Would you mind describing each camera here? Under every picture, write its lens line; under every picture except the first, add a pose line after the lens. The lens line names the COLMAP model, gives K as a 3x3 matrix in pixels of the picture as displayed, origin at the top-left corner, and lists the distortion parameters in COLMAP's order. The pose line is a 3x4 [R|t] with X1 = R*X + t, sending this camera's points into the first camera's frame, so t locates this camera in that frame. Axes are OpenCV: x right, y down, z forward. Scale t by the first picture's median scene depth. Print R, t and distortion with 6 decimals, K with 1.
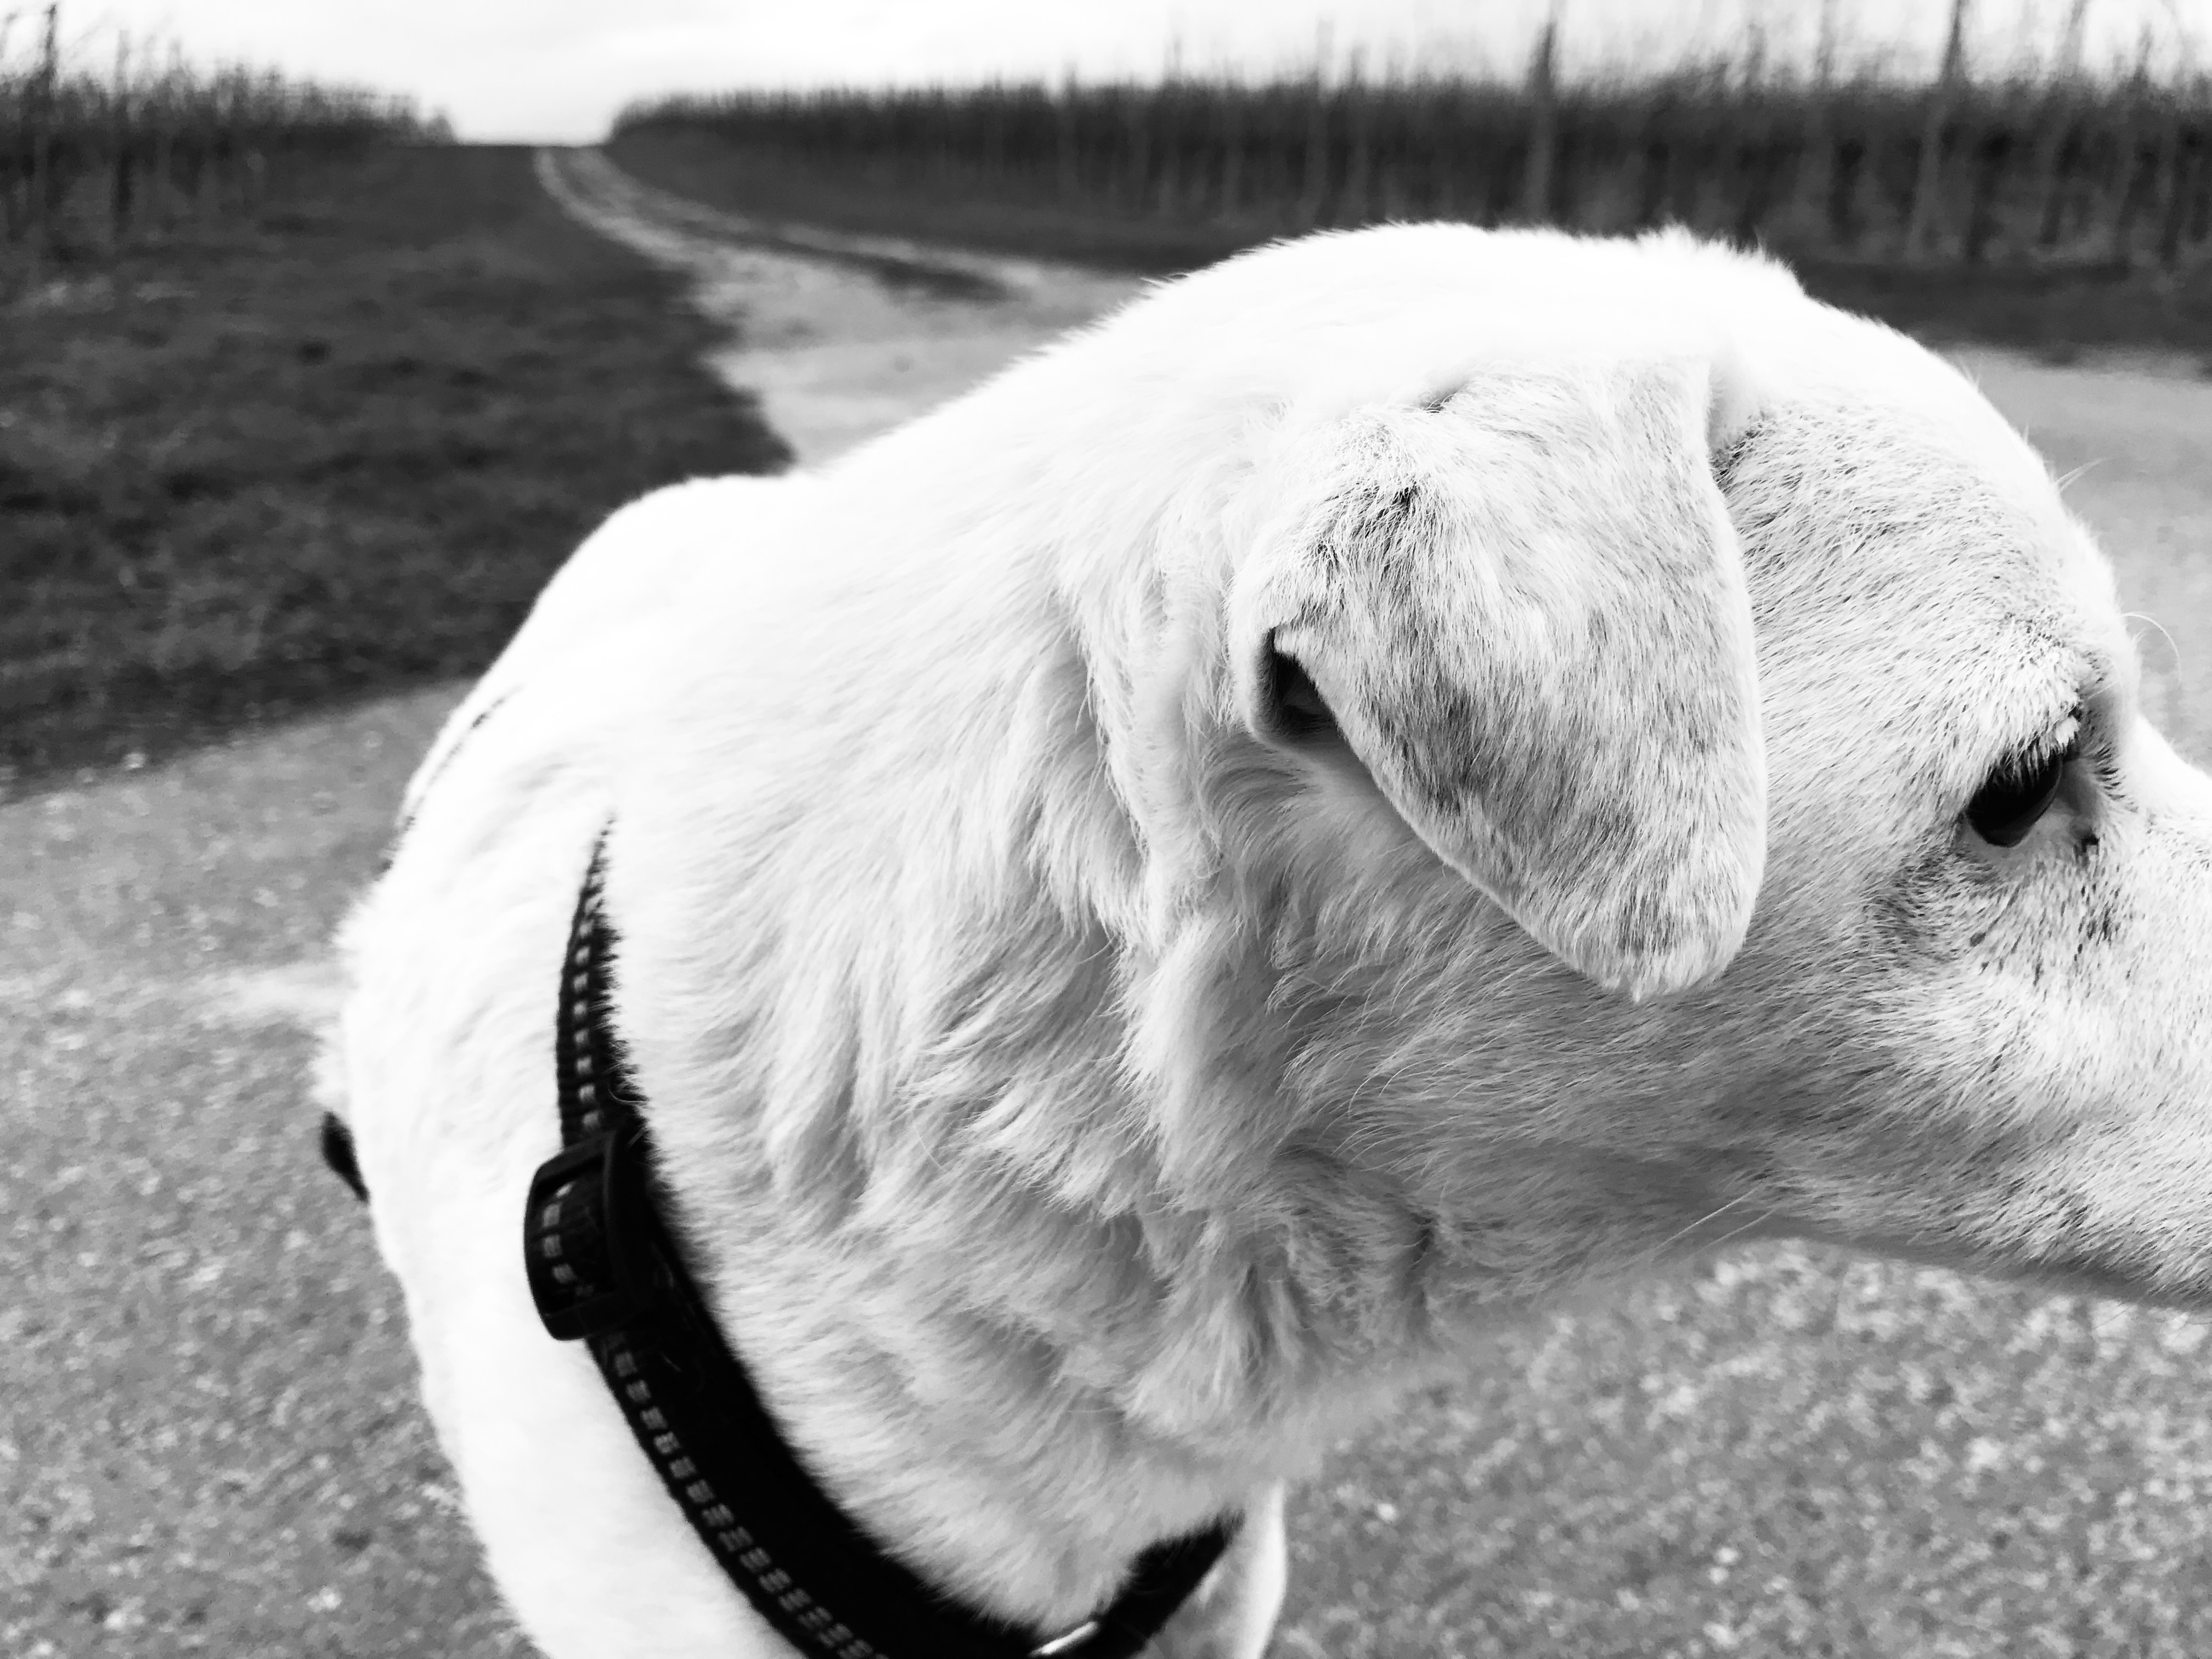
lens RADIAL K [[1901.2, 0, 1111.7], [0, 1901.2, 837.1], [0, 0, 1]] dist [-0.059022, 0.069990]
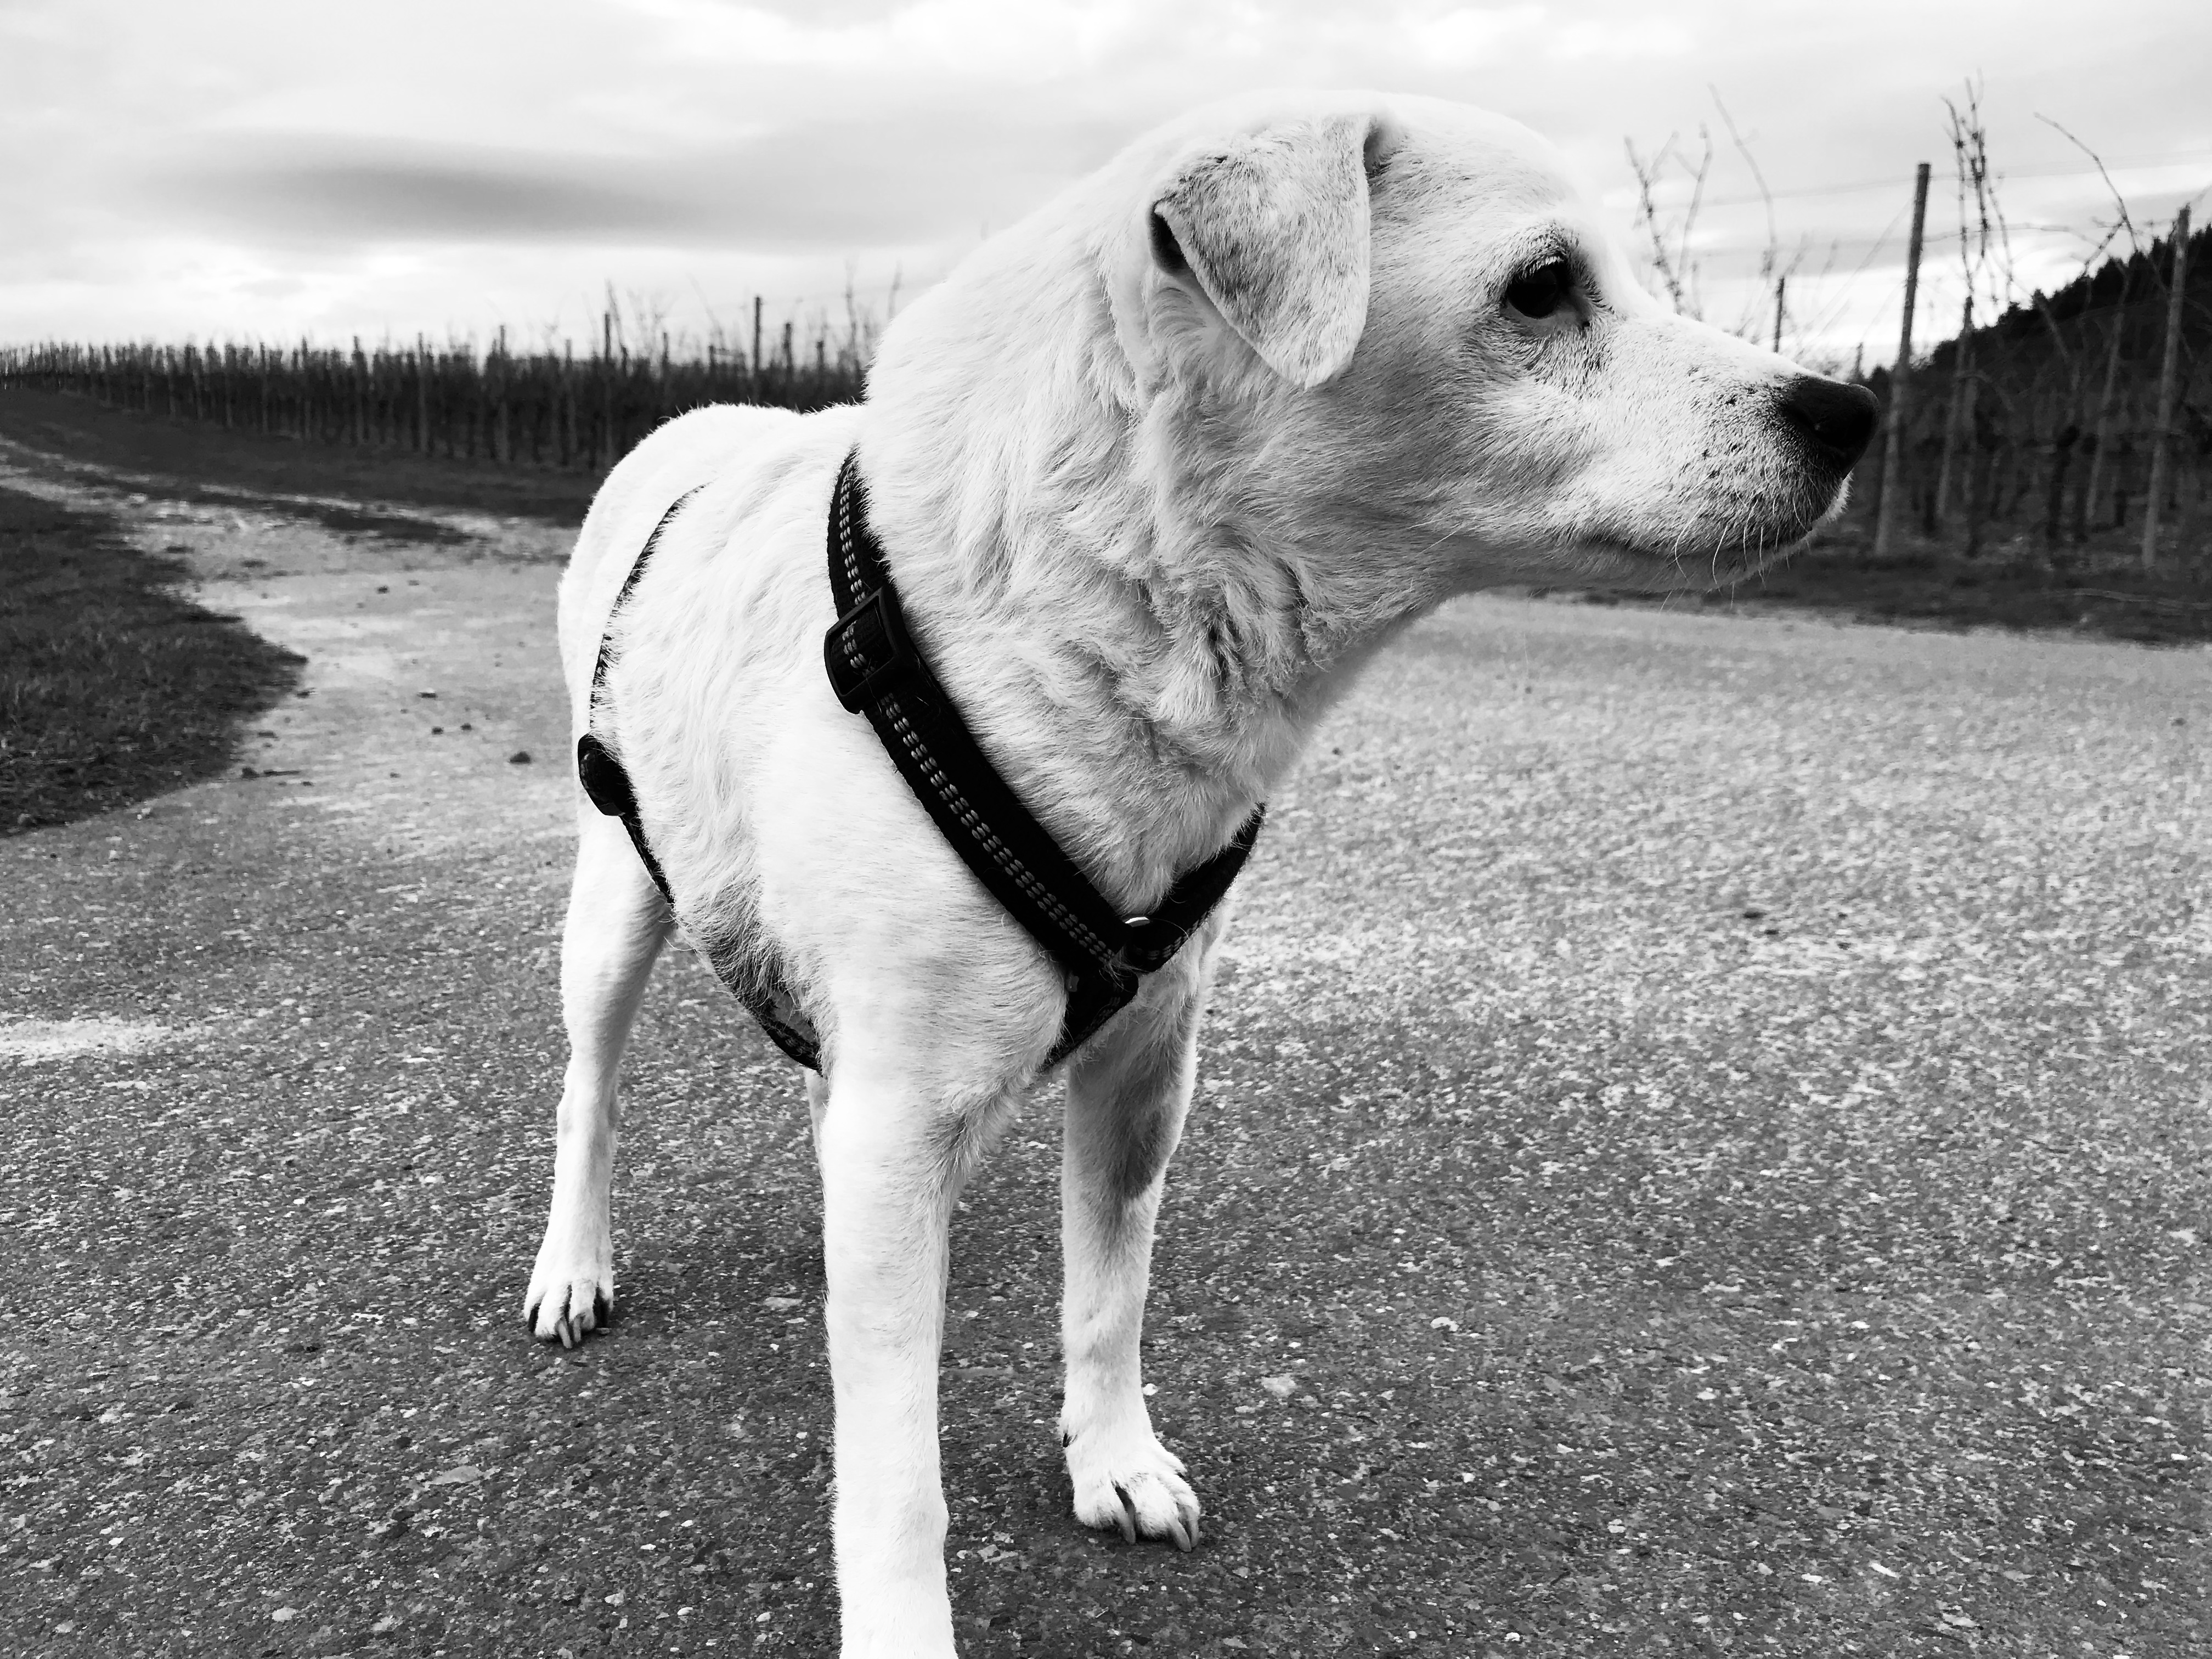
lens RADIAL K [[1852.7, 0, 1106.0], [0, 1852.7, 829.5], [0, 0, 1]] dist [-0.051906, 0.114548]
pose [[0.956265, -0.037055, 0.290144, -0.227997], [0.076161, 0.989271, -0.124671, 0.216018], [-0.282411, 0.141316, 0.948827, -0.229776]]
